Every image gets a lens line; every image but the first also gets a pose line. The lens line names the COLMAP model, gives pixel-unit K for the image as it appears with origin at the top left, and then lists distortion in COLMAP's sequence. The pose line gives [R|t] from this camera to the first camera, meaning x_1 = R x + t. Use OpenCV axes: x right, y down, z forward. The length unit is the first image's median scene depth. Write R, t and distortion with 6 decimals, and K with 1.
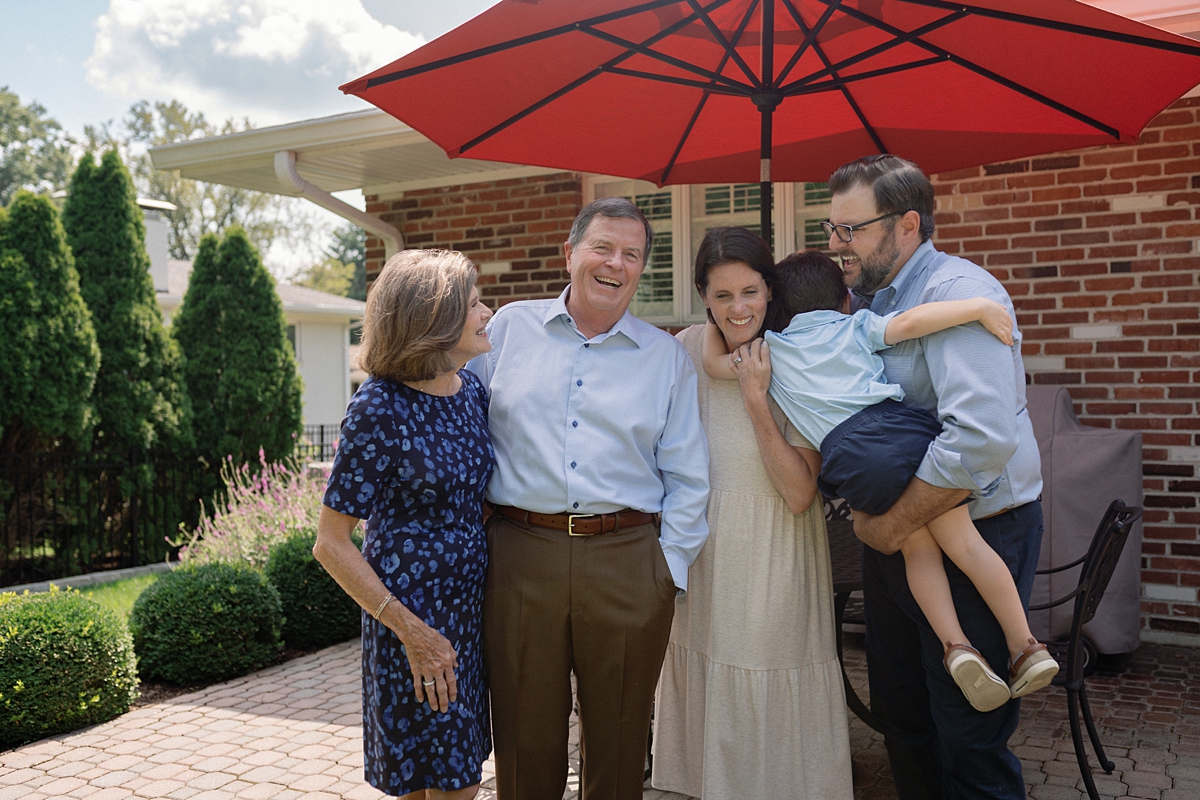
lens RADIAL K [[1167.5, 0, 610.5], [0, 1167.5, 398.2], [0, 0, 1]] dist [0.006805, -0.001518]
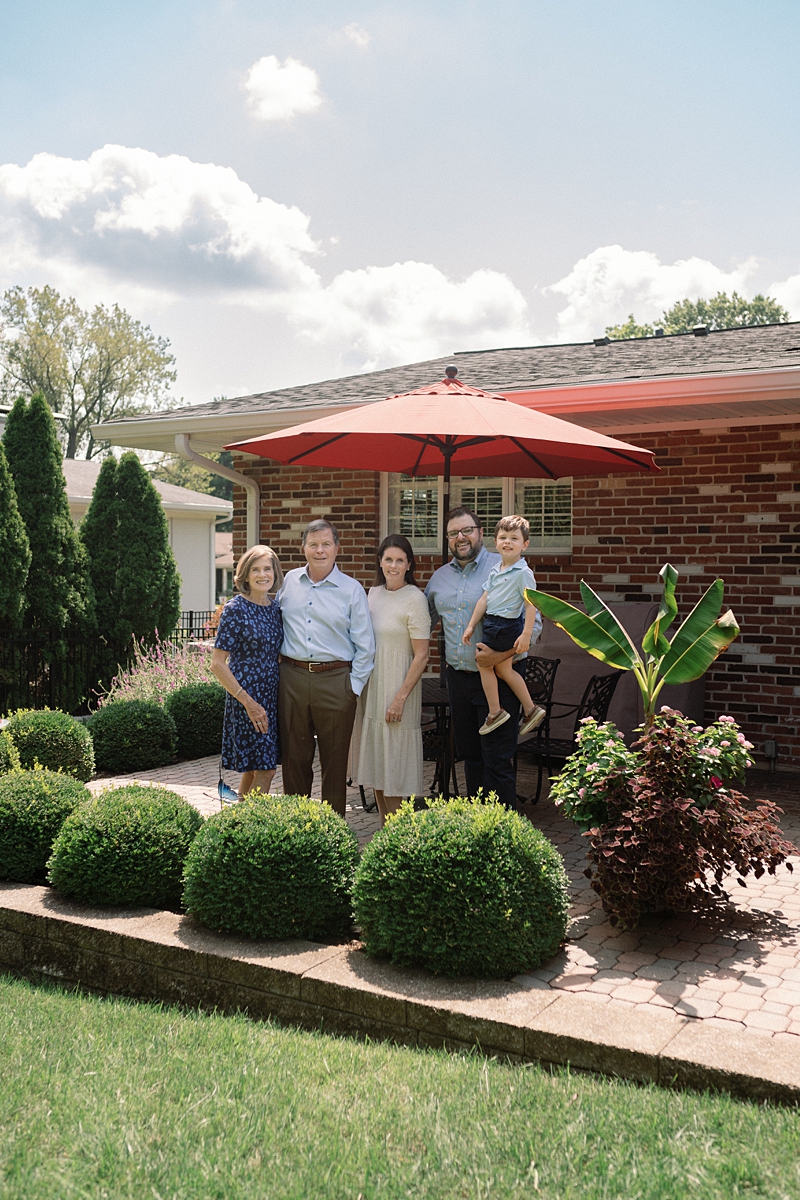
lens RADIAL K [[1167.5, 0, 400.0], [0, 1167.5, 600.0], [0, 0, 1]] dist [0.006805, -0.001518]
pose [[0.997907, 0.024928, -0.059674, 0.122730], [-0.024379, 0.999654, 0.009923, -0.022340], [0.059900, -0.008448, 0.998169, -0.617730]]
